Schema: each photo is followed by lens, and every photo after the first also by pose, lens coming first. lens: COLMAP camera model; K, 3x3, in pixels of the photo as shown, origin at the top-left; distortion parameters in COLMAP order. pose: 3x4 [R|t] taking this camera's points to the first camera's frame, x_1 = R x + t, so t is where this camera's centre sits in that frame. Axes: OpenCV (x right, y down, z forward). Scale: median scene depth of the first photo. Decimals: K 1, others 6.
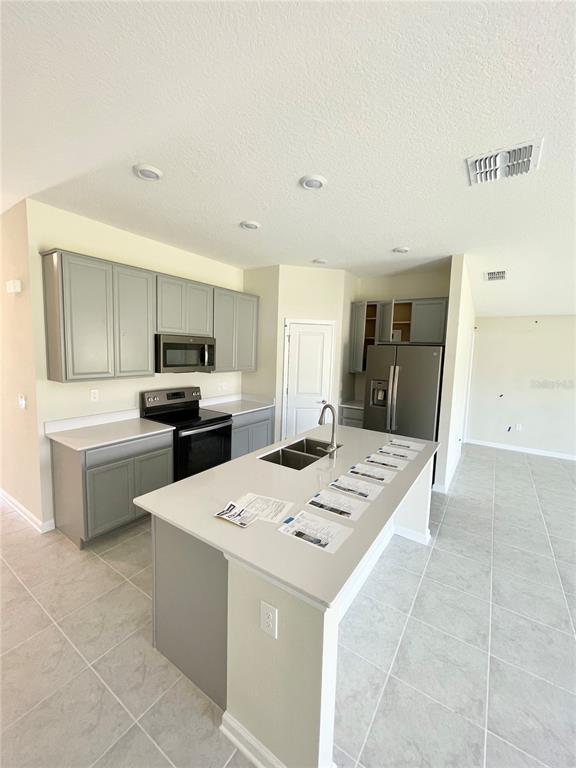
lens RADIAL K [[312.6, 0, 293.5], [0, 312.6, 379.1], [0, 0, 1]] dist [-0.003573, 0.000206]
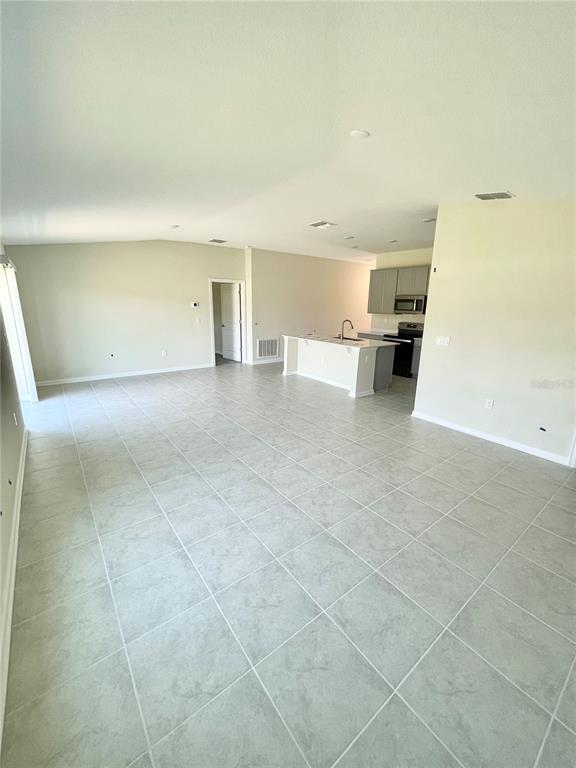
lens RADIAL K [[312.6, 0, 294.8], [0, 312.6, 385.7], [0, 0, 1]] dist [-0.003573, 0.000206]
pose [[-0.316788, 0.209410, -0.925091, 1.874224], [-0.117239, 0.959199, 0.257278, -0.009063], [0.941223, 0.189959, -0.279312, 0.956838]]
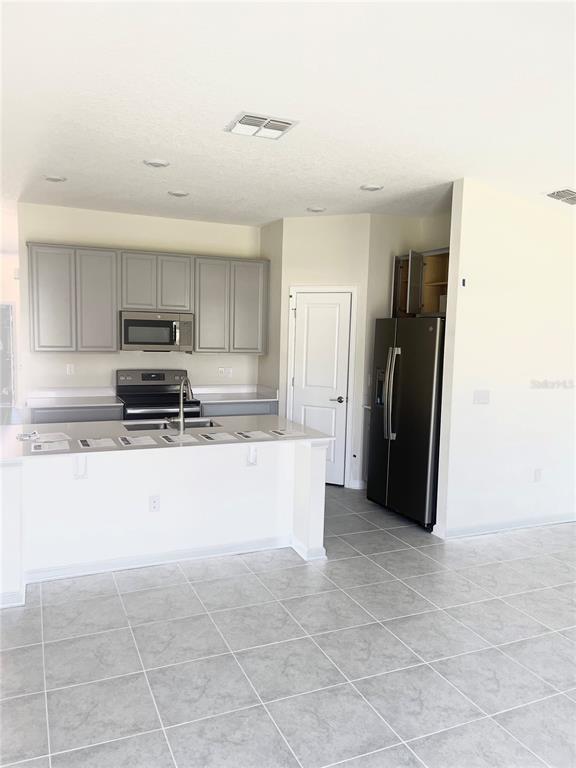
lens RADIAL K [[587.1, 0, 290.1], [0, 587.1, 384.0], [0, 0, 1]] dist [0.054214, -0.011562]
pose [[0.840484, 0.039437, -0.540400, 0.935694], [-0.050195, 0.998726, -0.005183, 0.064456], [0.539507, 0.031482, 0.841392, -0.255793]]
